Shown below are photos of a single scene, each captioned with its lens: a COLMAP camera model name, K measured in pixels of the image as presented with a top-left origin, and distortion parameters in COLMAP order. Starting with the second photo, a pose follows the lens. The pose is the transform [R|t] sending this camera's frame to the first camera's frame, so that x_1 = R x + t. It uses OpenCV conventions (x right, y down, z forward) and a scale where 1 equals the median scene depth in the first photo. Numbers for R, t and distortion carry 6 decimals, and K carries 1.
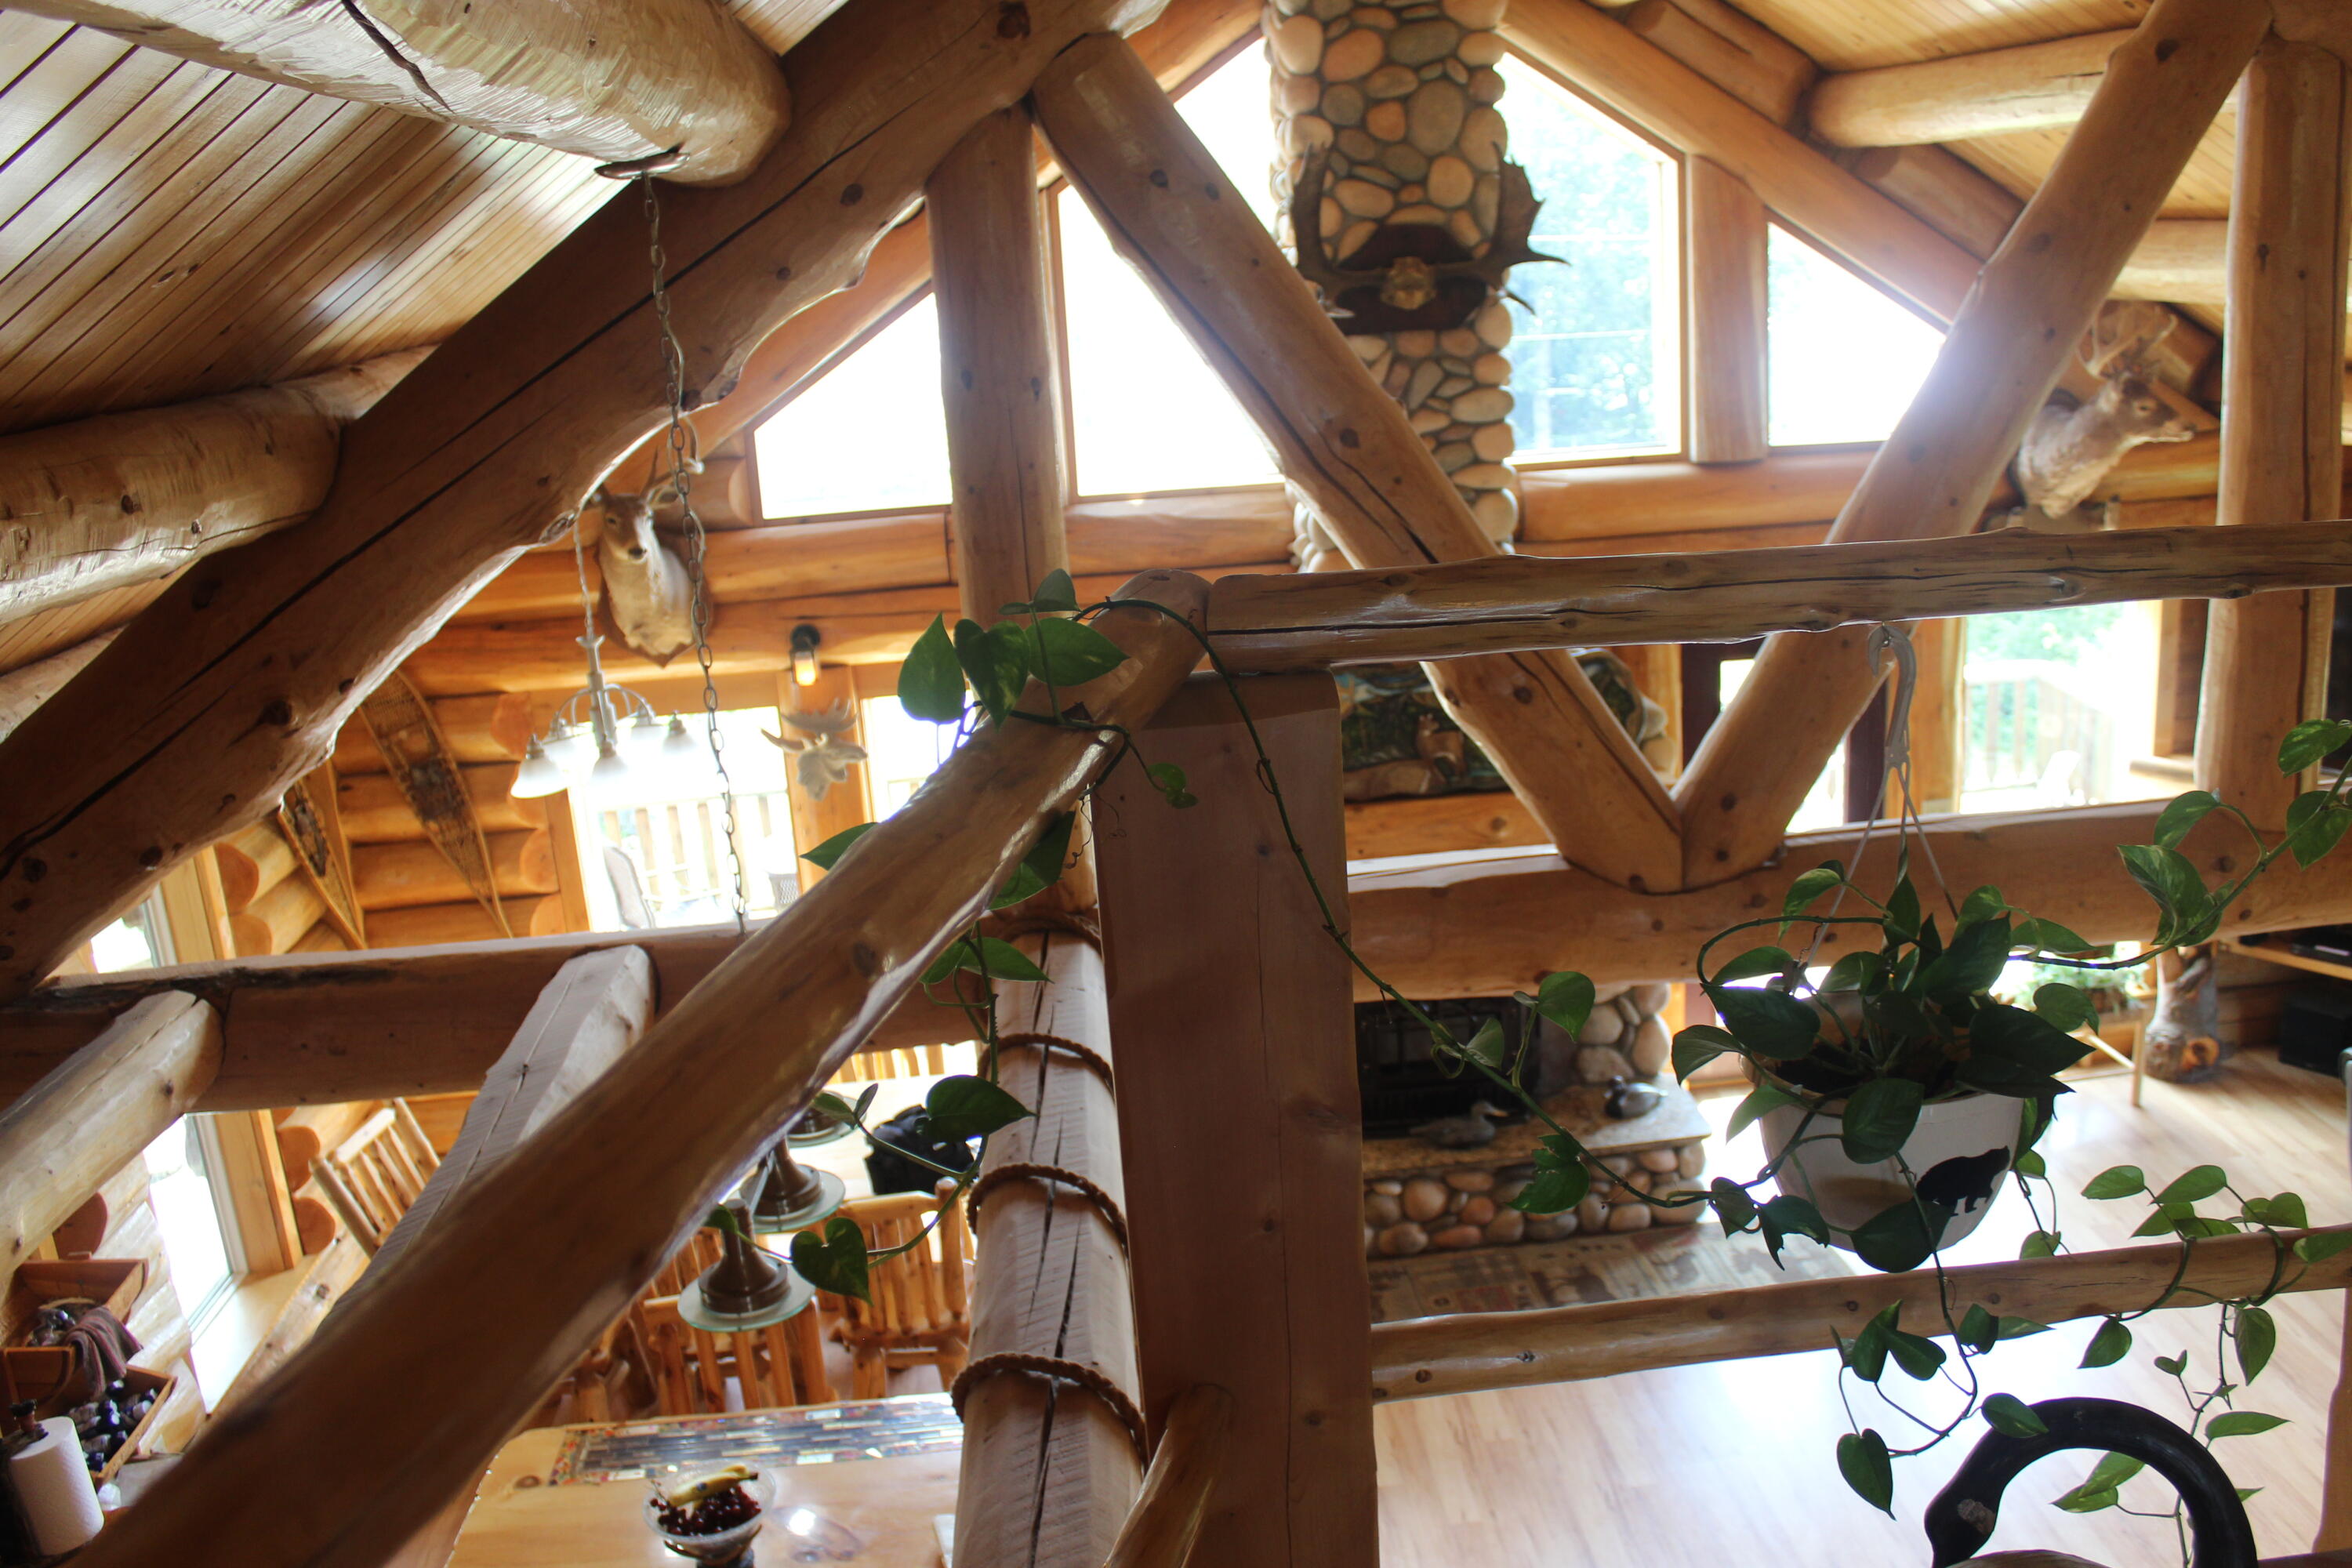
lens RADIAL K [[2001.2, 0, 1189.8], [0, 2001.2, 783.7], [0, 0, 1]] dist [-0.099310, 0.009717]
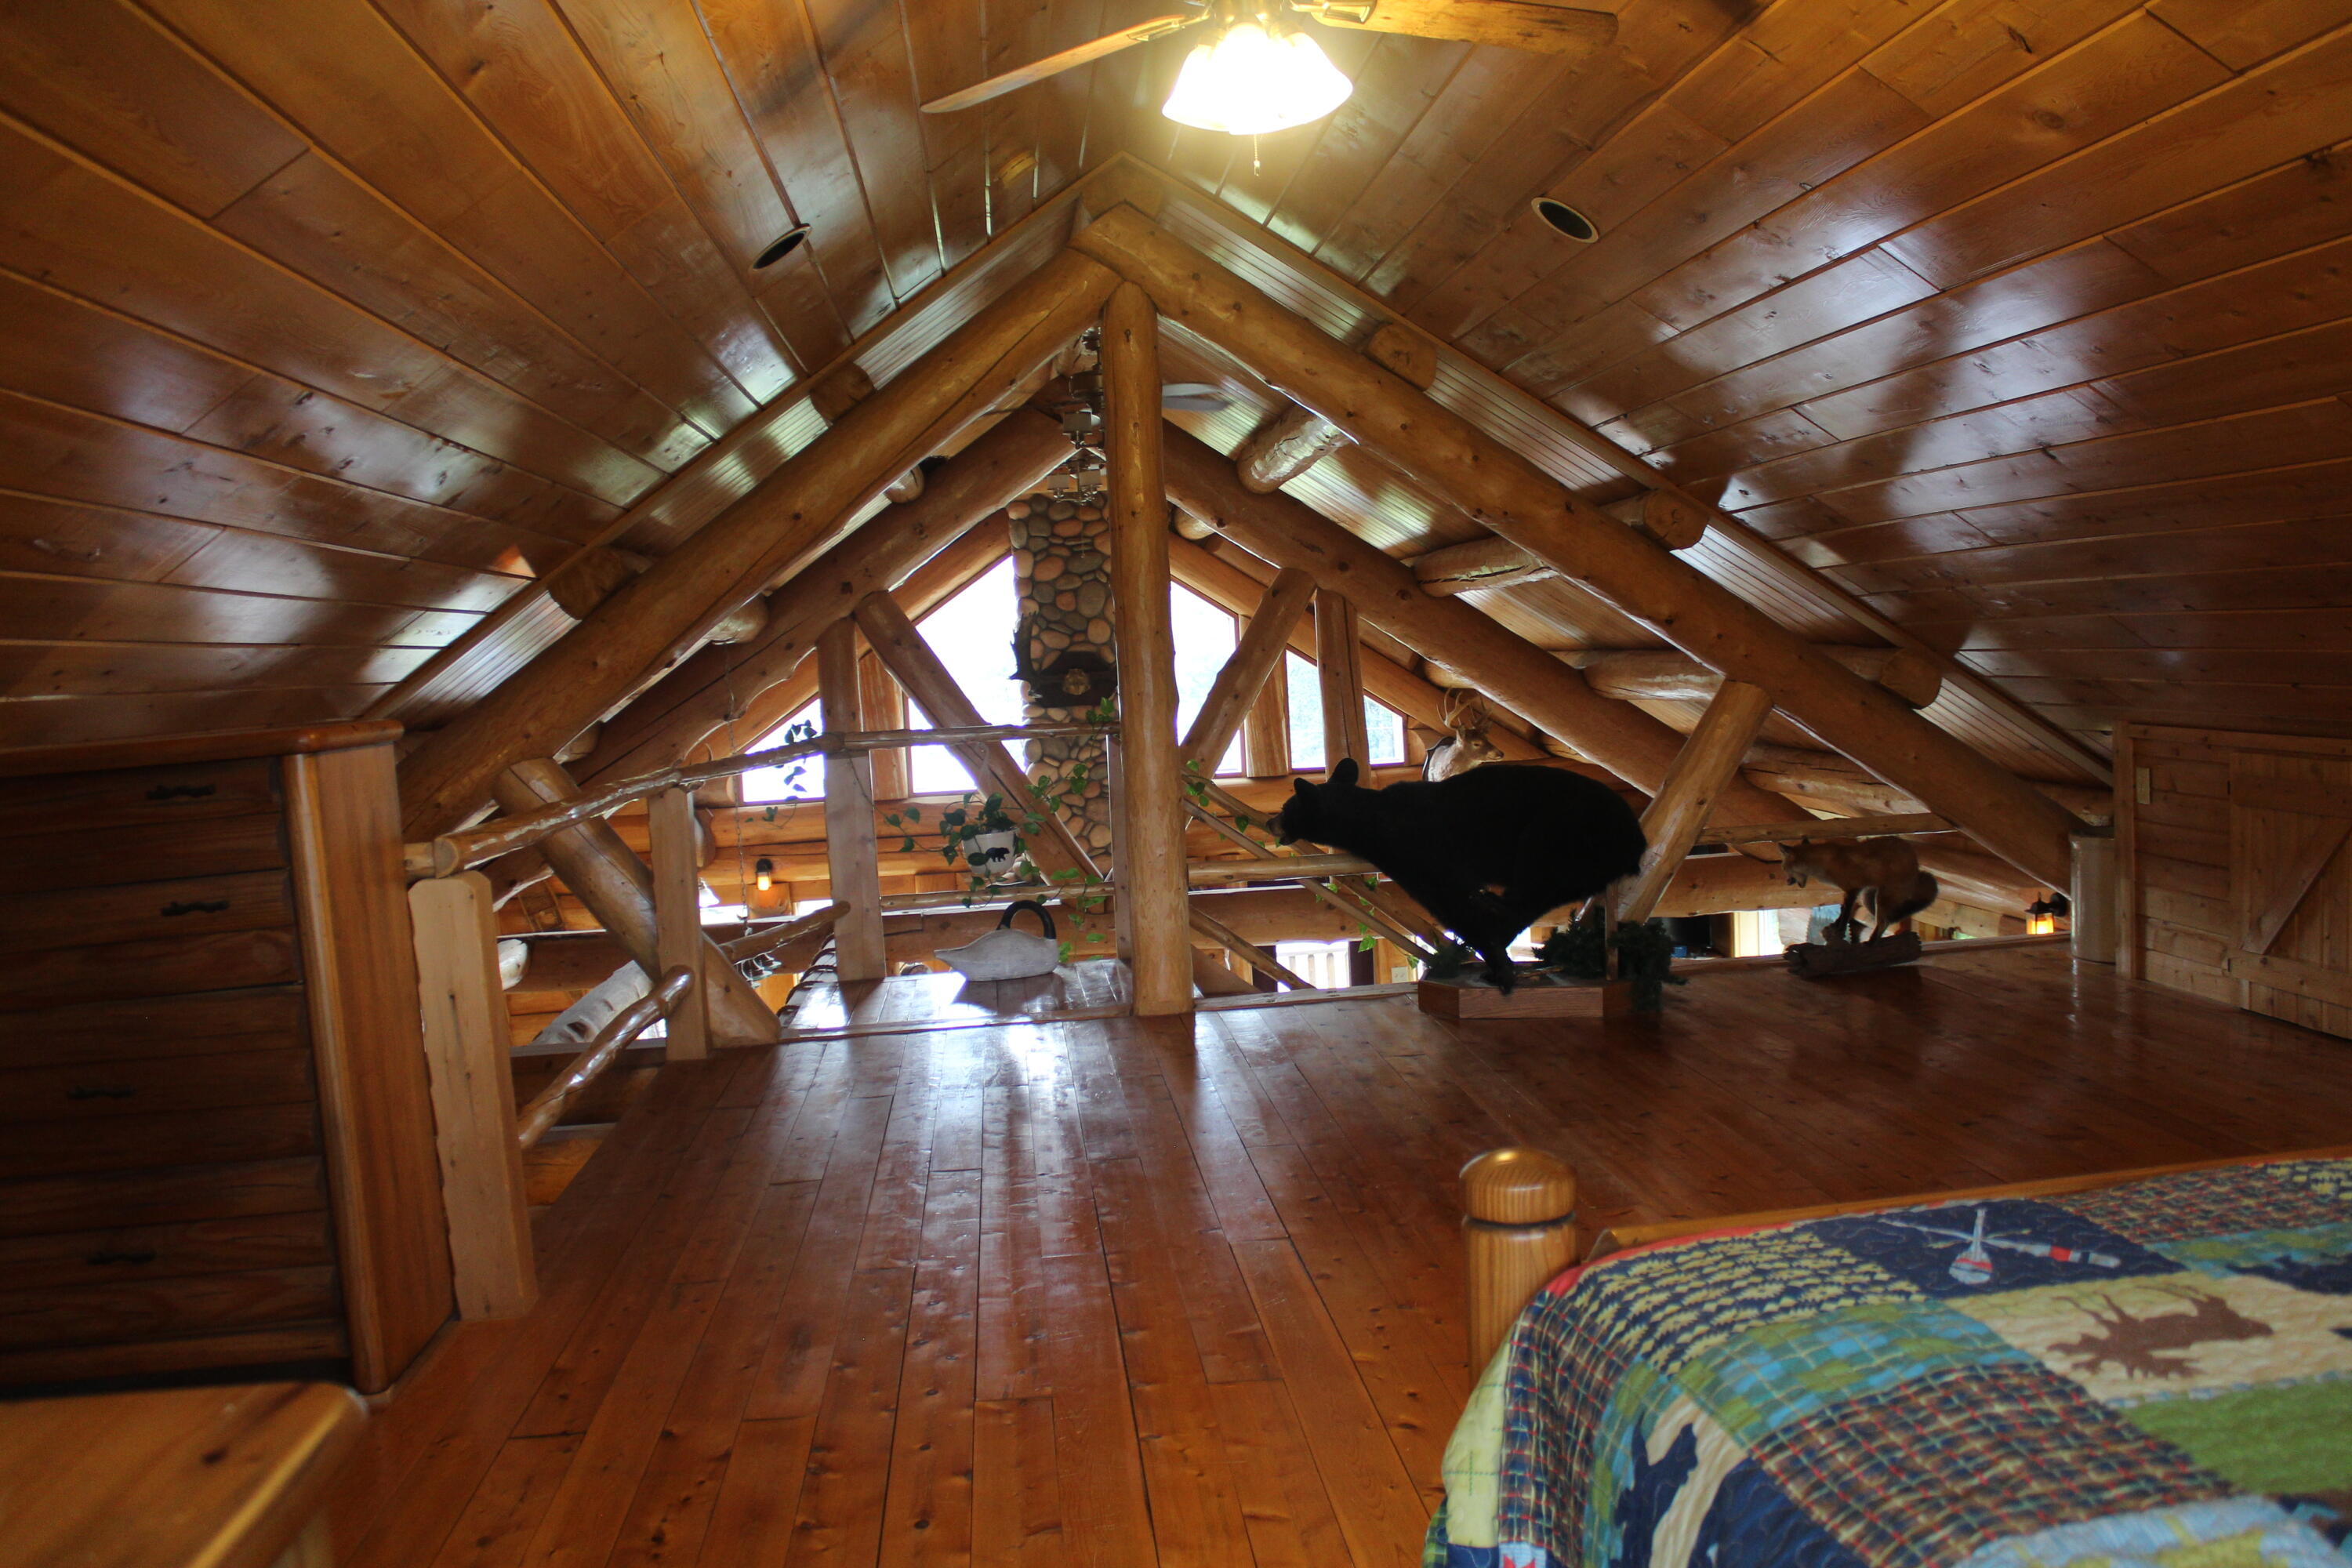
lens RADIAL K [[2001.2, 0, 1176.9], [0, 2001.2, 789.0], [0, 0, 1]] dist [-0.099310, 0.009717]
pose [[0.999870, 0.007573, 0.014218, 0.175622], [-0.004645, 0.980663, -0.195649, 0.232293], [-0.015425, 0.195558, 0.980571, -0.896883]]
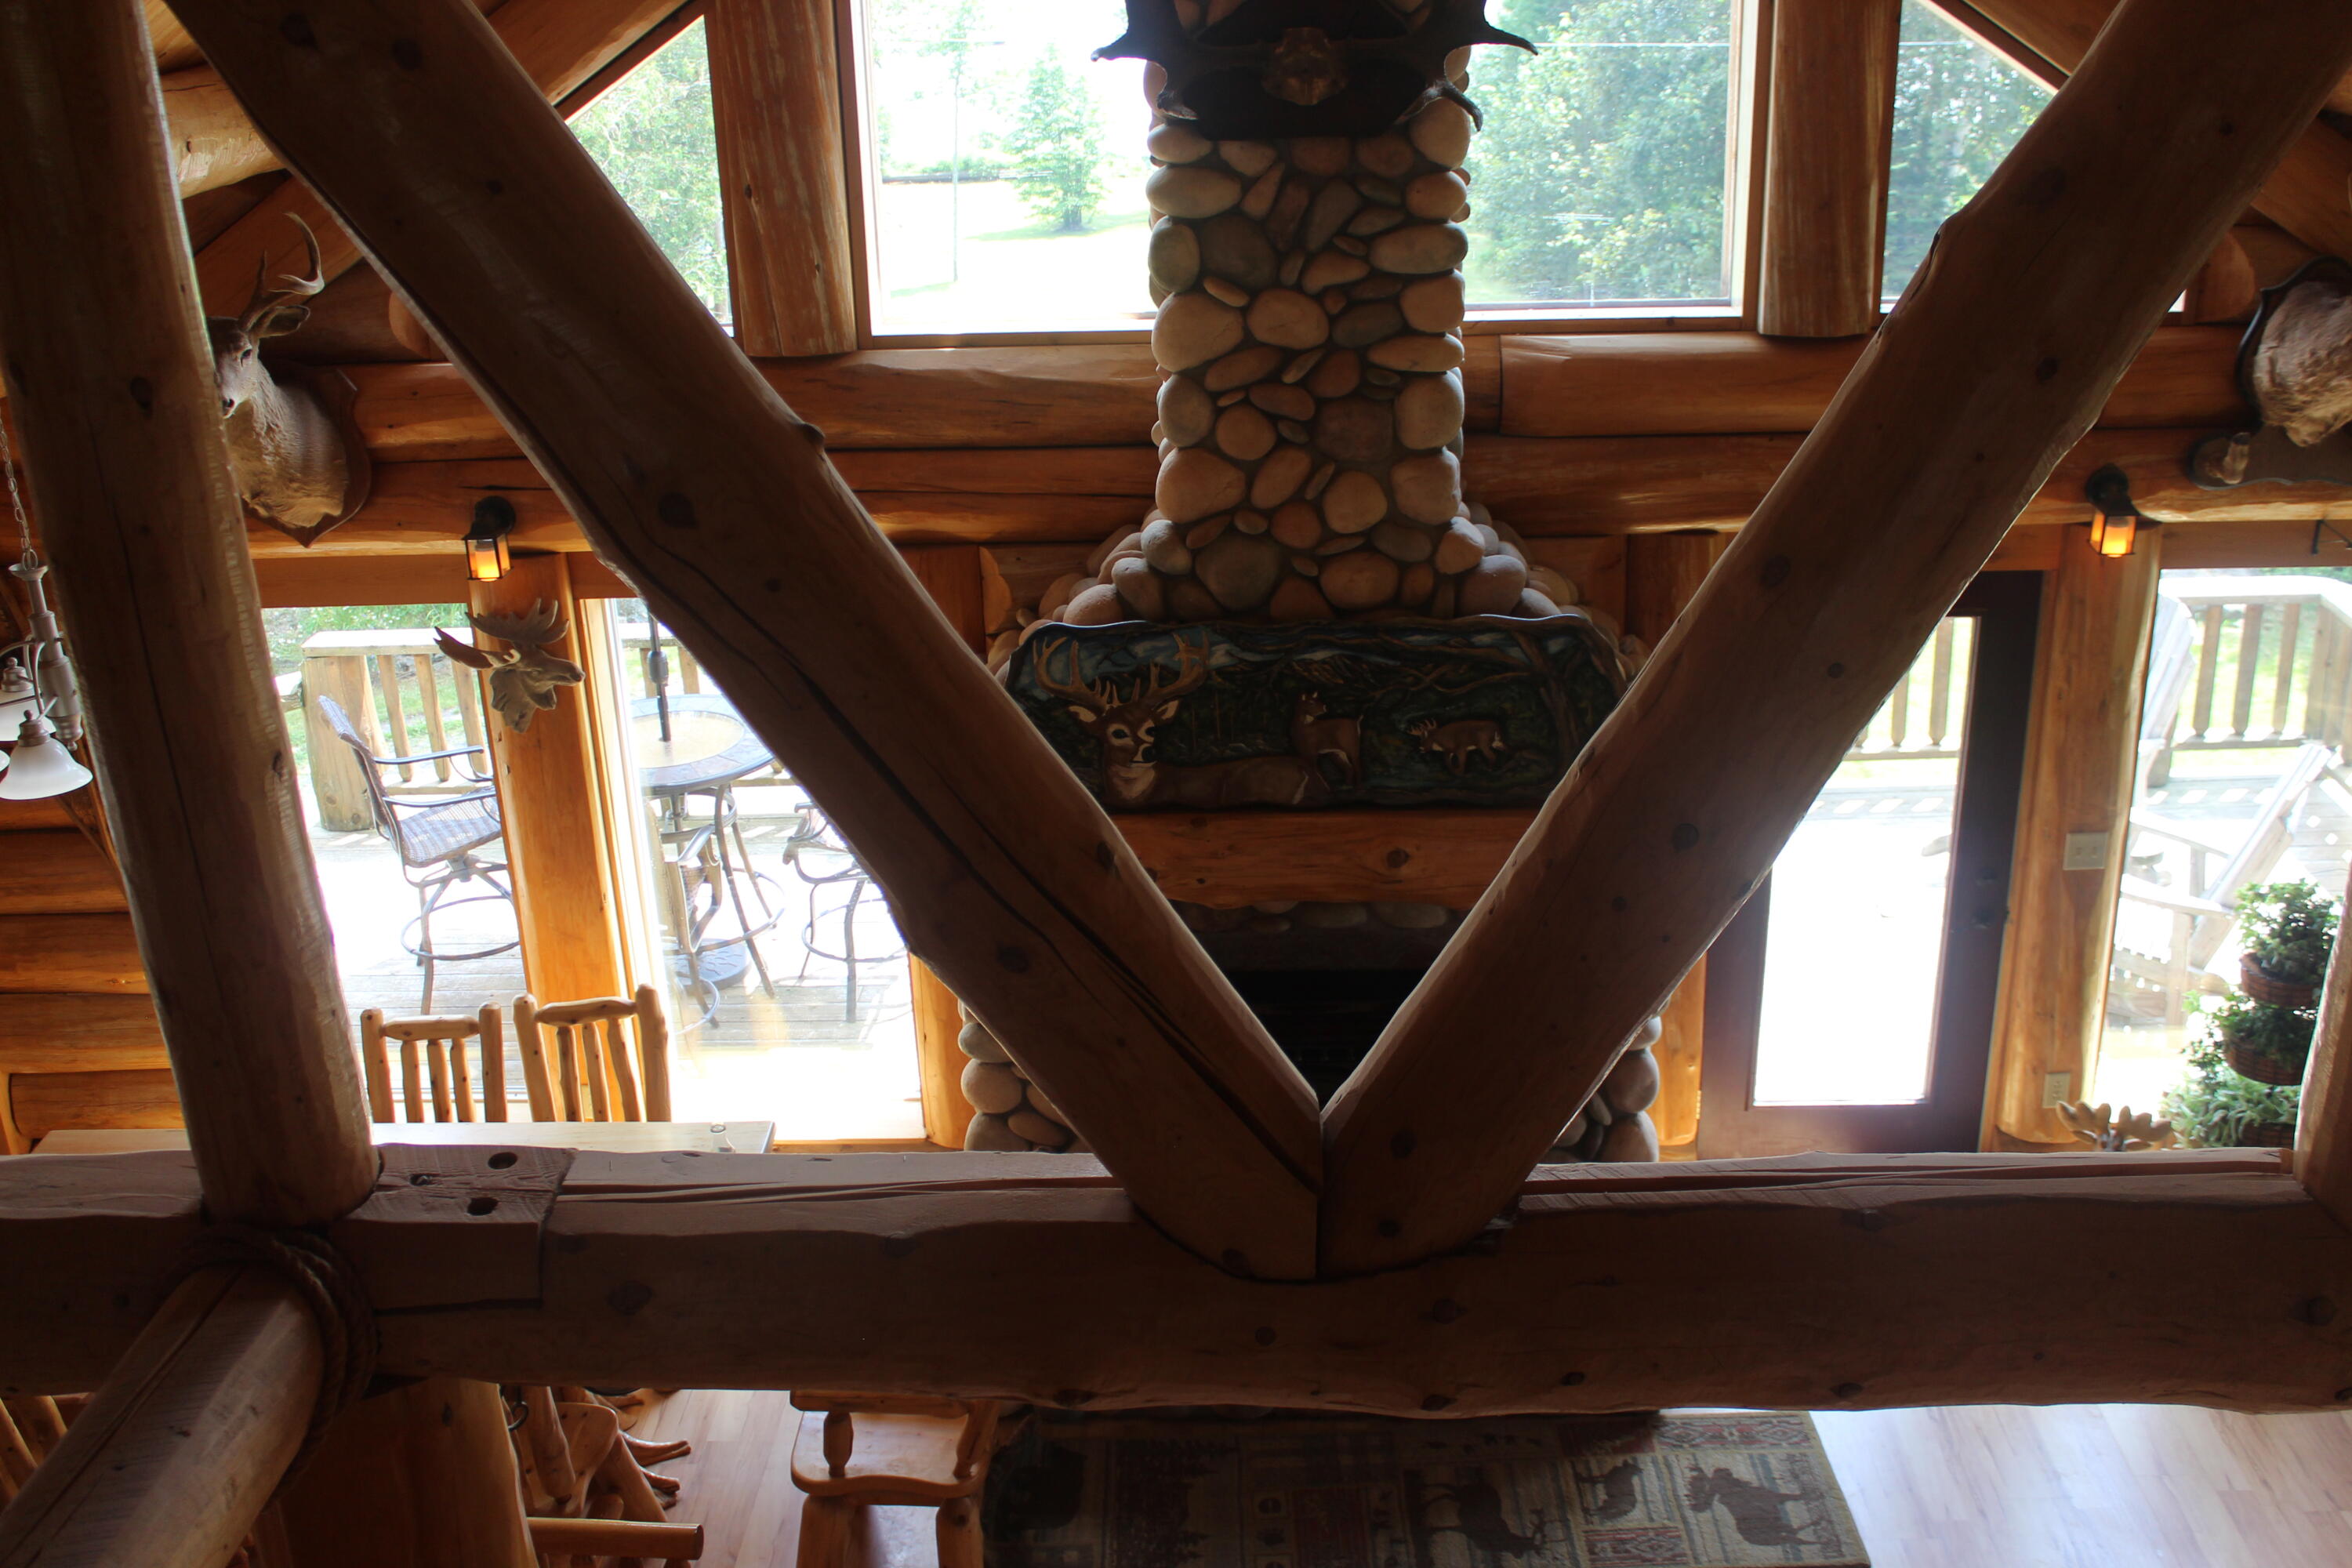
lens RADIAL K [[2283.1, 0, 1160.6], [0, 2283.1, 767.0], [0, 0, 1]] dist [-0.070169, 0.000000]
pose [[0.992140, 0.073351, -0.101382, 0.150603], [-0.061666, 0.991572, 0.113944, -0.097617], [0.108886, -0.106796, 0.988301, 0.205321]]
